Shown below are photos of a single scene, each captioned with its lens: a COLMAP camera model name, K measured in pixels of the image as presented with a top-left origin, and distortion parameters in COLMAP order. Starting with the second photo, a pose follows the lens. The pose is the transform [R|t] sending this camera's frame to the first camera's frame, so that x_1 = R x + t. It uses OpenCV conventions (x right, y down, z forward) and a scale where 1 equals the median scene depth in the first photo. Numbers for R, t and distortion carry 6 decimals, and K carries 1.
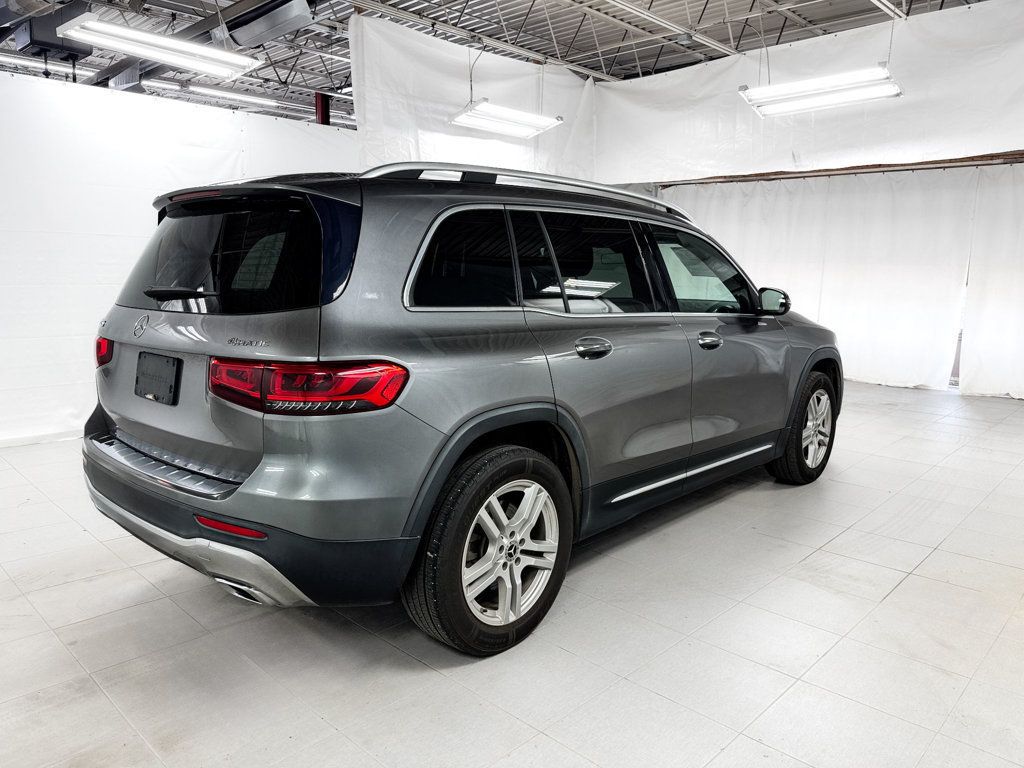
lens RADIAL K [[714.9, 0, 514.9], [0, 714.9, 389.6], [0, 0, 1]] dist [-0.013399, 0.002037]
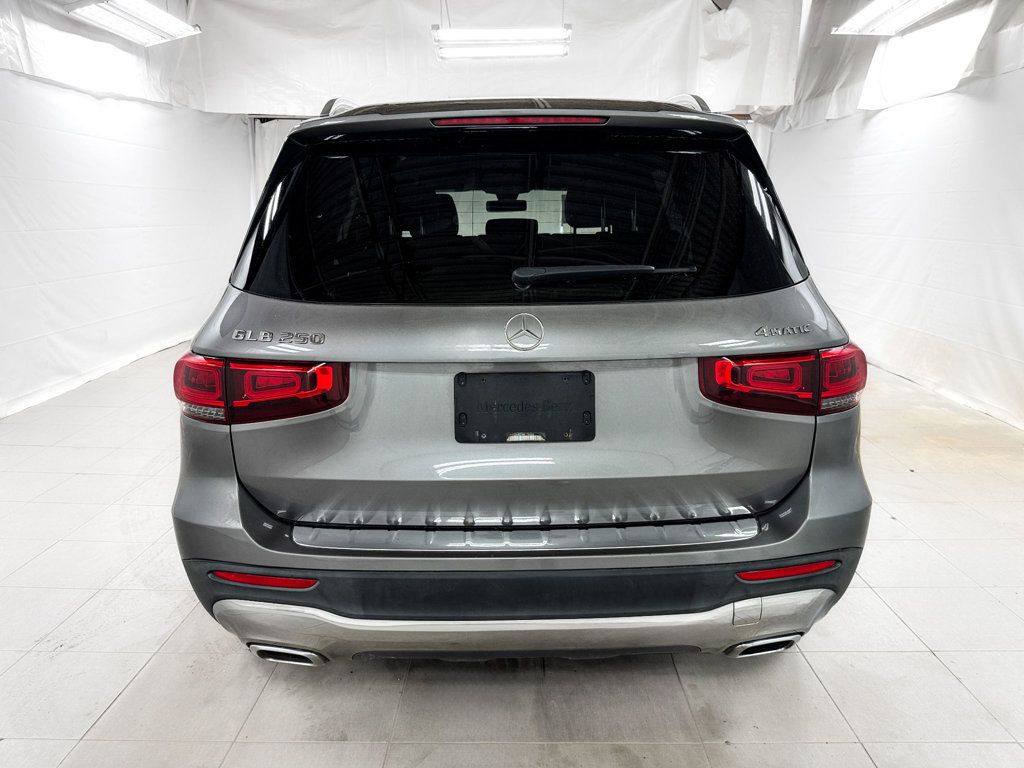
lens RADIAL K [[714.9, 0, 508.4], [0, 714.9, 388.7], [0, 0, 1]] dist [-0.013399, 0.002037]
pose [[0.730806, -0.175976, 0.659511, -0.335354], [0.122753, 0.984326, 0.126623, -0.041961], [-0.671456, -0.011580, 0.740954, 0.191356]]
